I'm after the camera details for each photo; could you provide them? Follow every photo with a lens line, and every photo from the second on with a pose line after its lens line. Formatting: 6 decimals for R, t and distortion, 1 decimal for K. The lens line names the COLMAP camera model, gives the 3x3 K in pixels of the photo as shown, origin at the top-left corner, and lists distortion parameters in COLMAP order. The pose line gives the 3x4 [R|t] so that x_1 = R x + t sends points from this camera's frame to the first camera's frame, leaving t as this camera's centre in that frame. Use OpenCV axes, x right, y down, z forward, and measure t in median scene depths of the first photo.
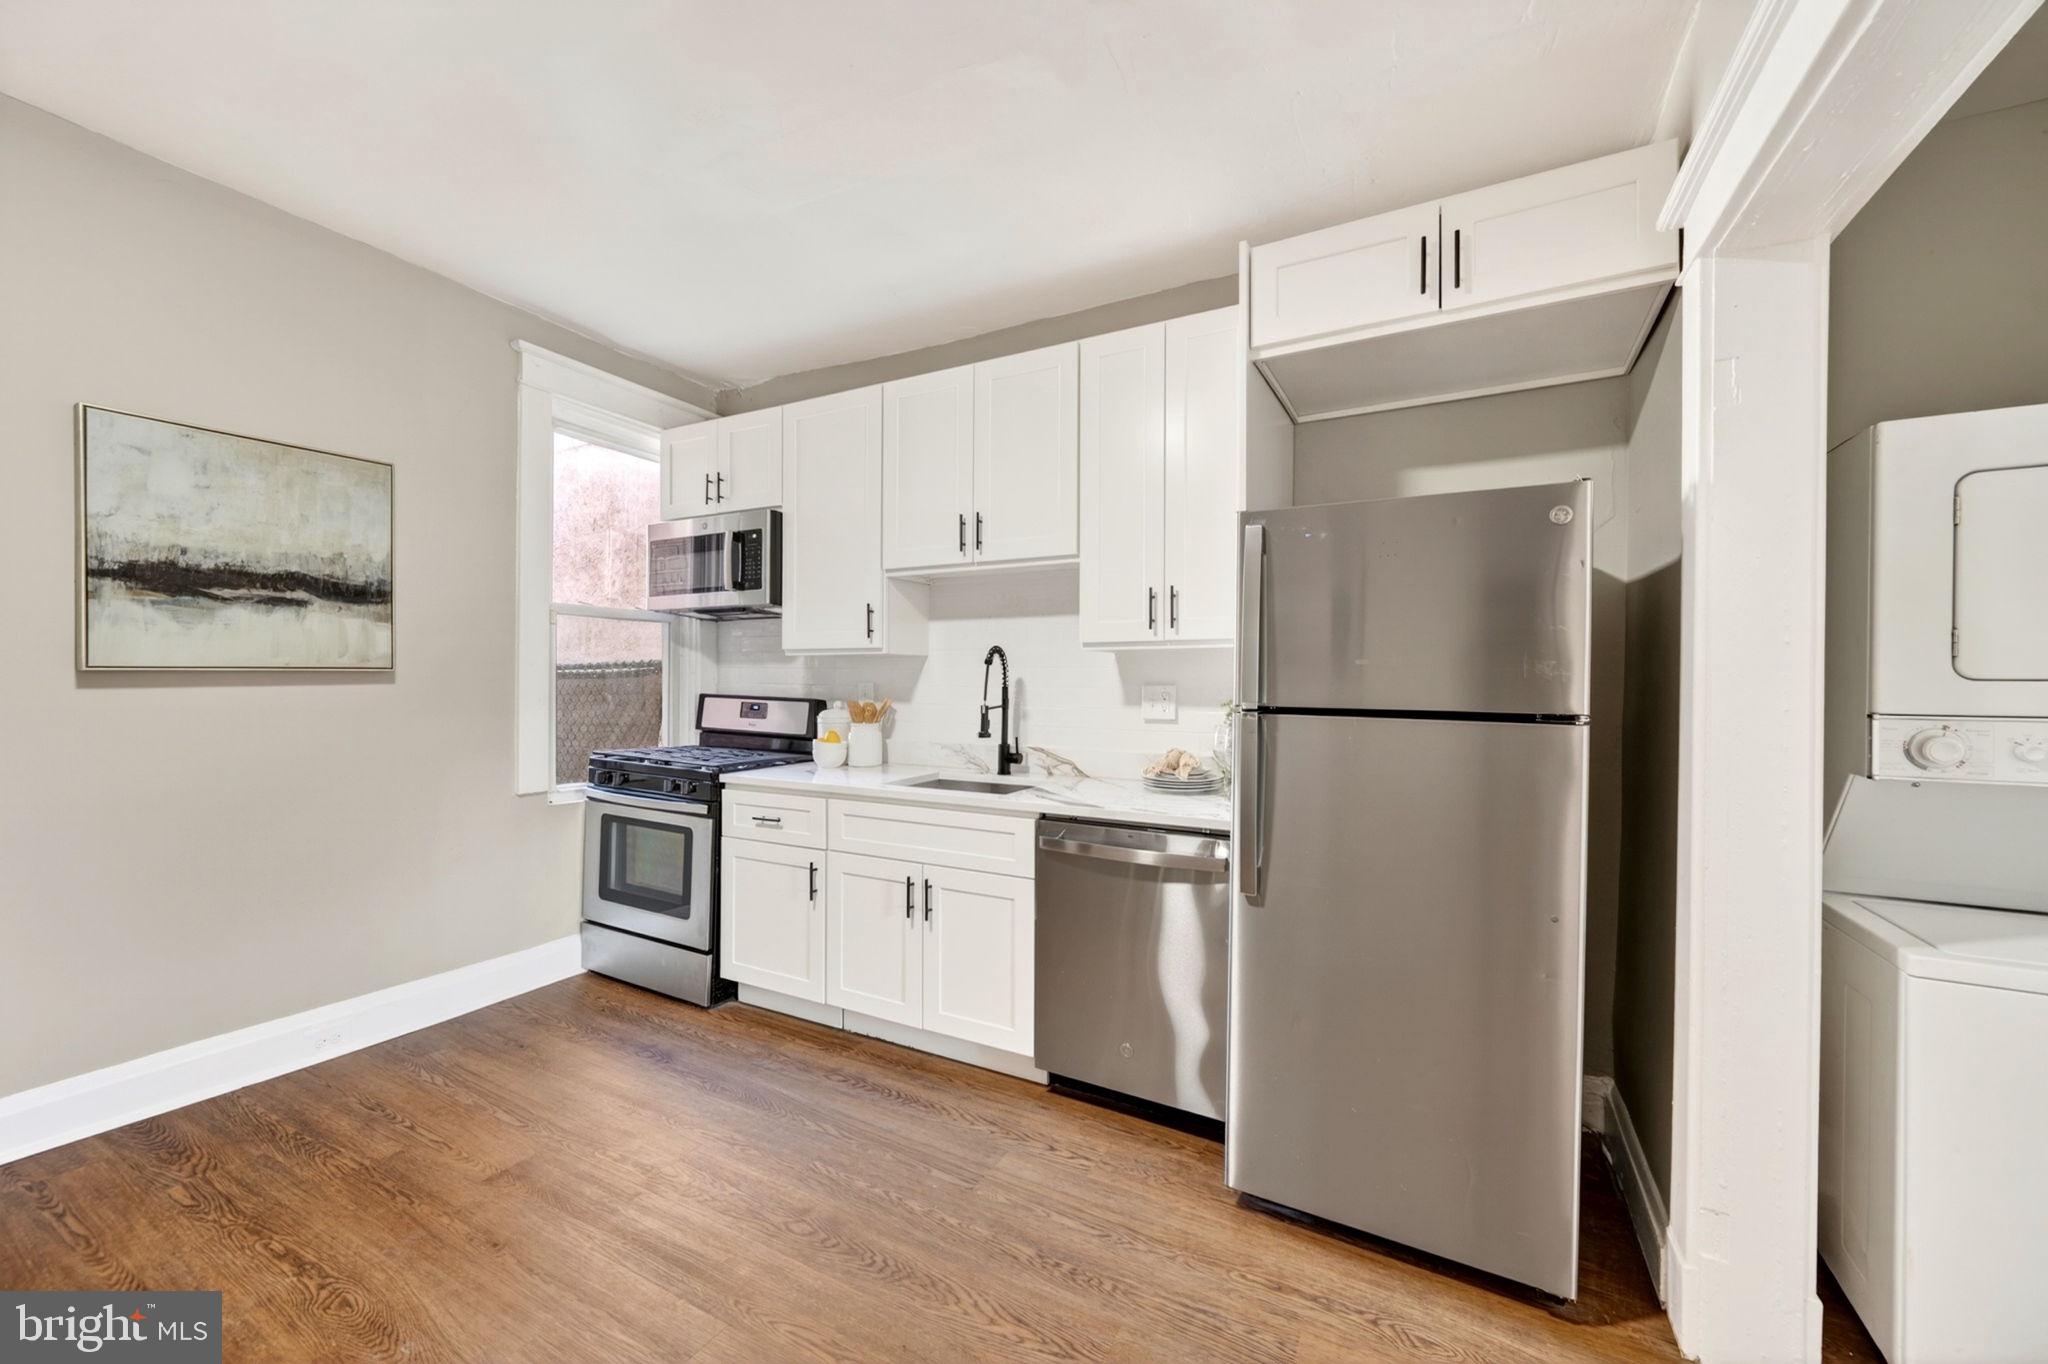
lens RADIAL K [[794.0, 0, 1023.9], [0, 794.0, 679.3], [0, 0, 1]] dist [-0.002520, 0.000358]
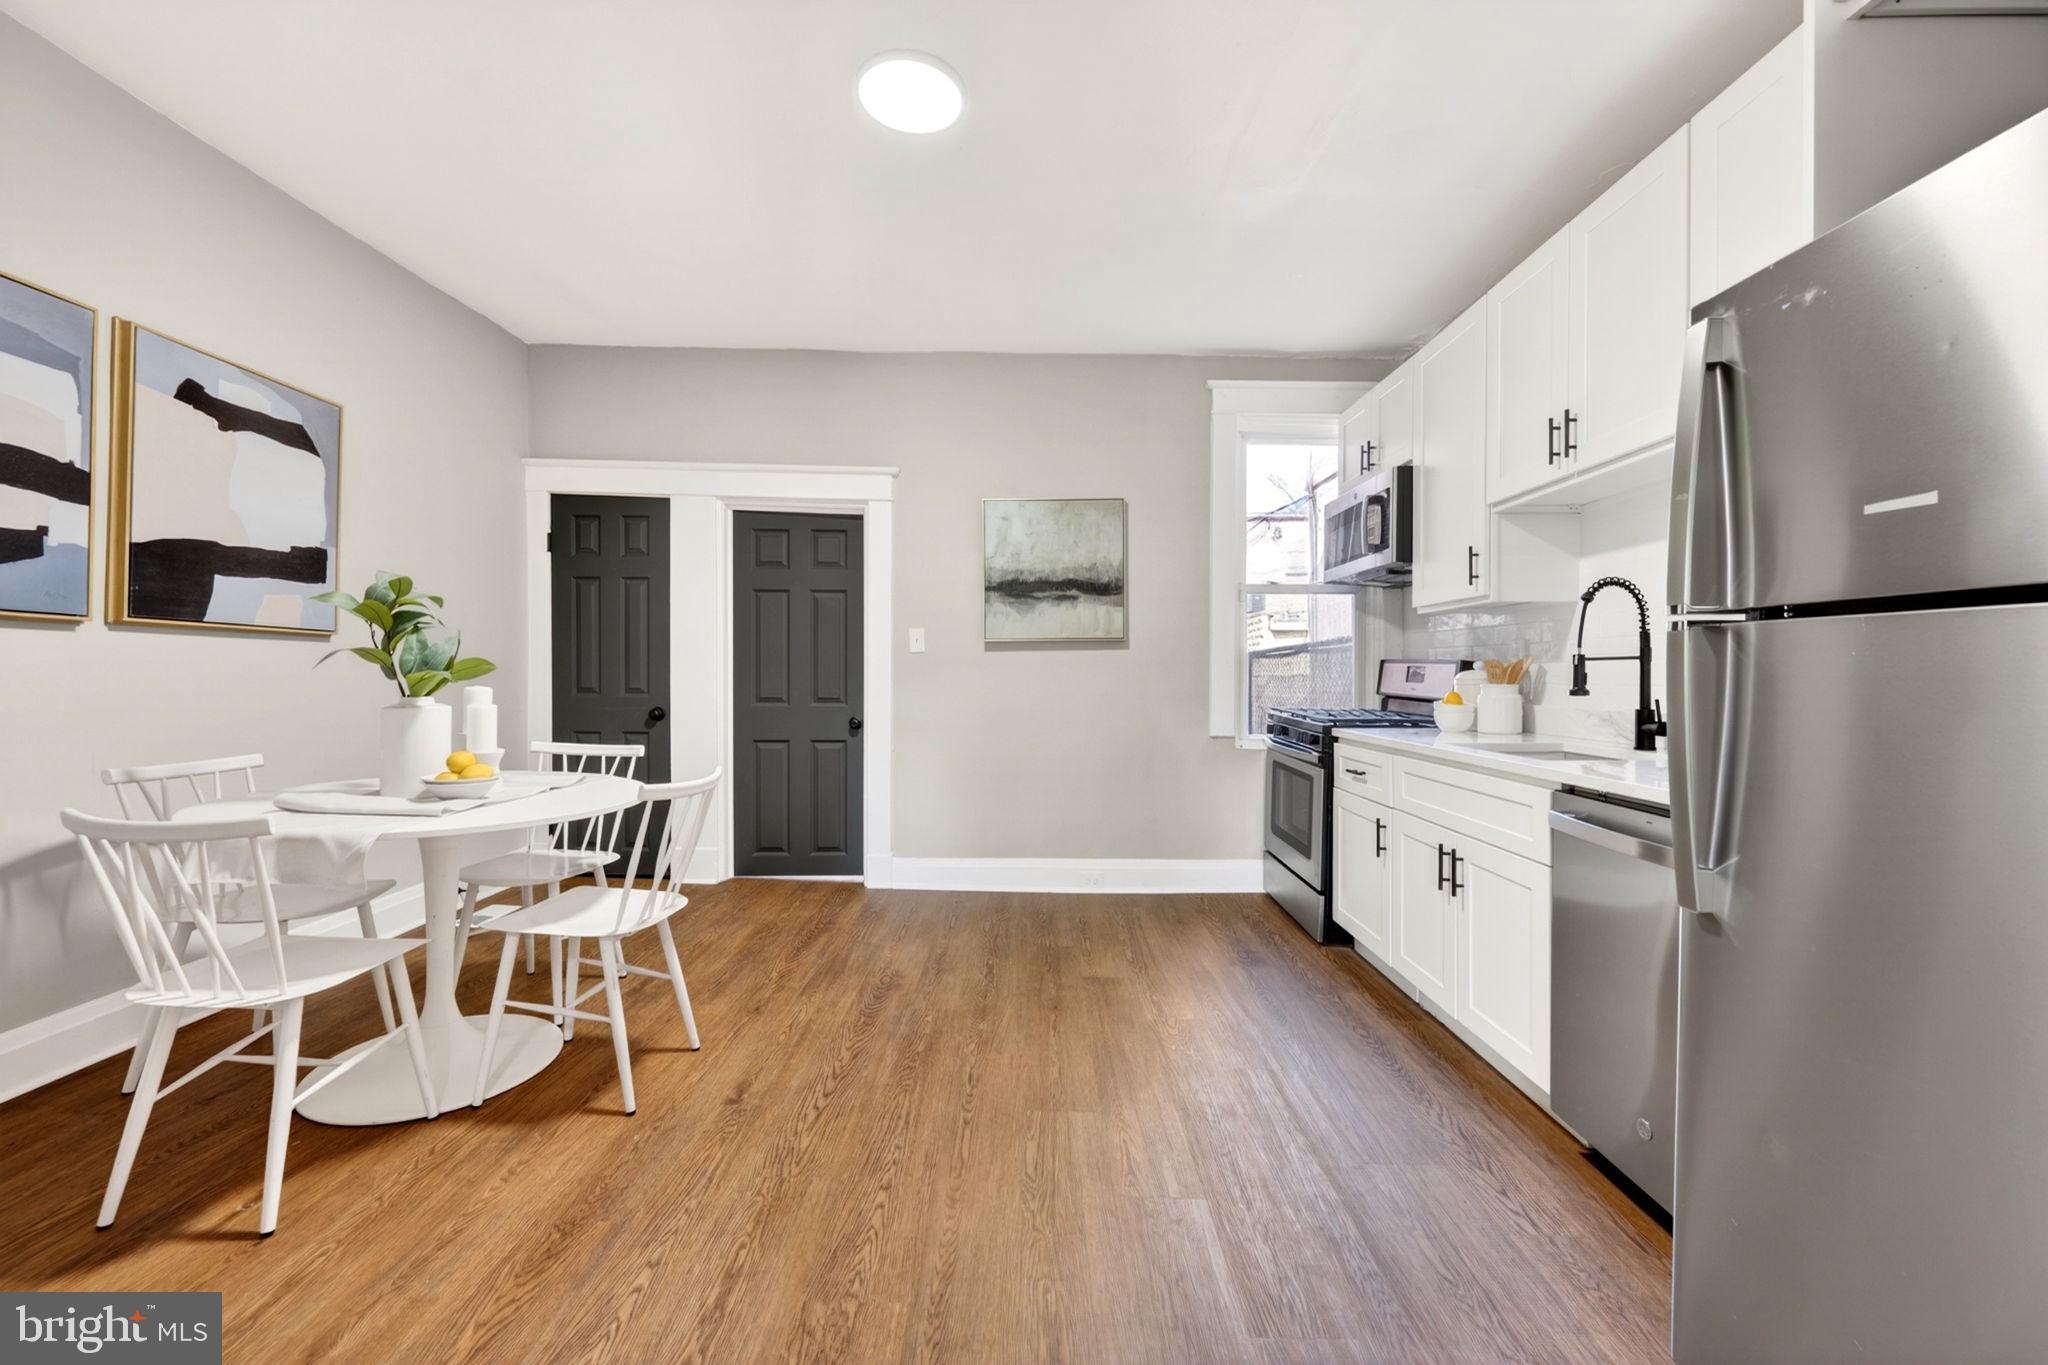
lens RADIAL K [[794.0, 0, 1025.2], [0, 794.0, 680.3], [0, 0, 1]] dist [-0.002520, 0.000358]
pose [[0.464174, 0.001950, -0.885742, 0.404441], [0.000306, 0.999997, 0.002362, 0.058945], [0.885744, -0.001367, 0.464172, 0.162248]]
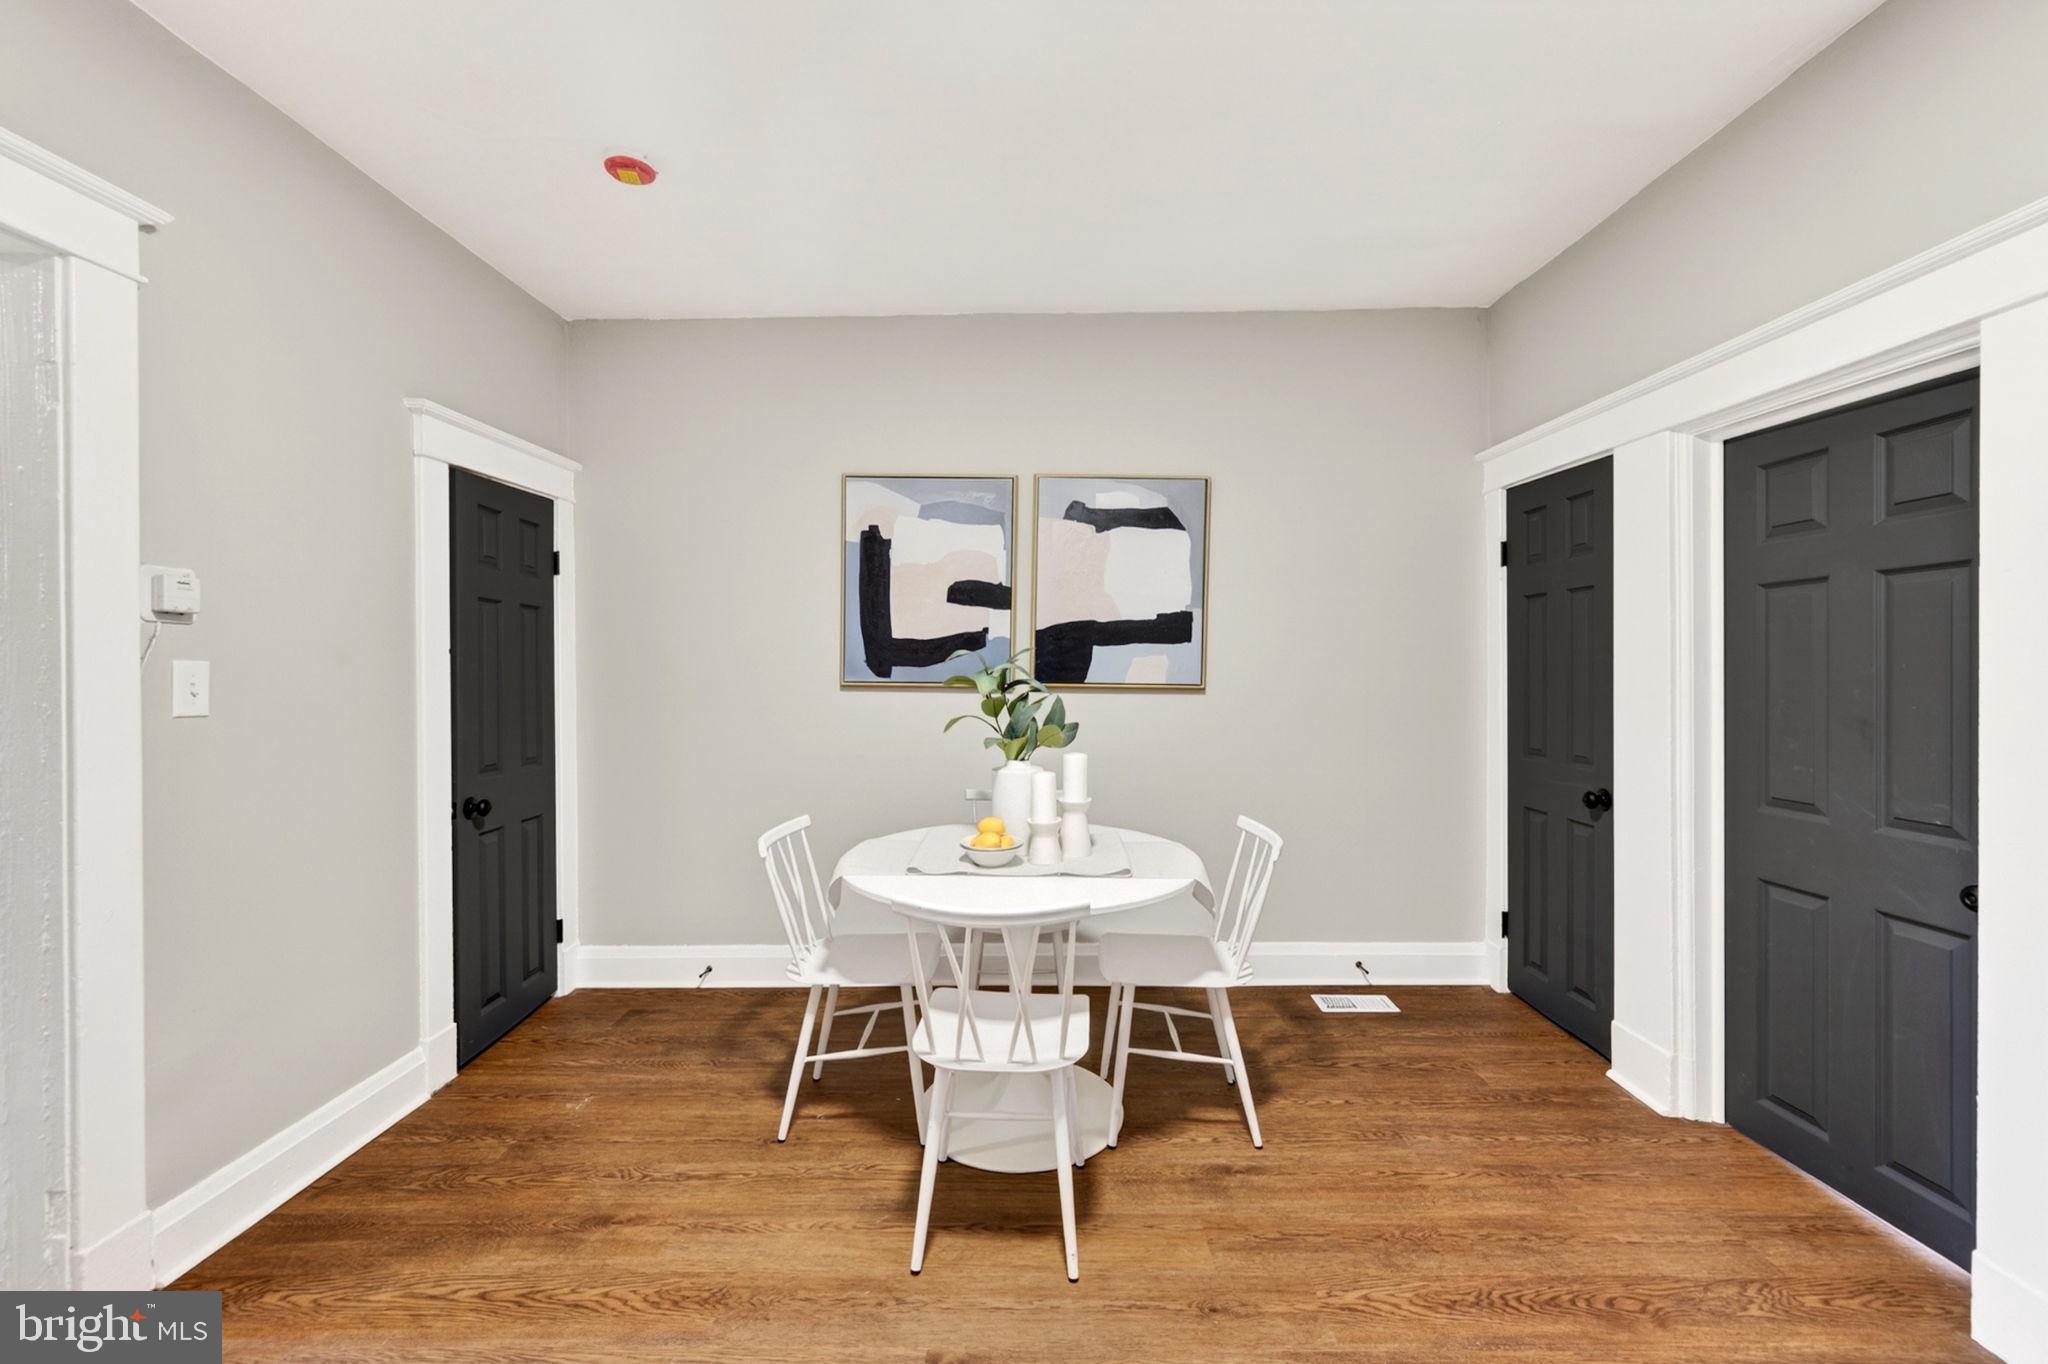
lens RADIAL K [[820.6, 0, 1030.0], [0, 820.6, 684.2], [0, 0, 1]] dist [0.000259, -0.002156]
pose [[-0.884641, -0.005780, -0.466236, -0.171251], [-0.010825, 0.999908, 0.008143, -0.011576], [0.466146, 0.012251, -0.884623, 0.778240]]
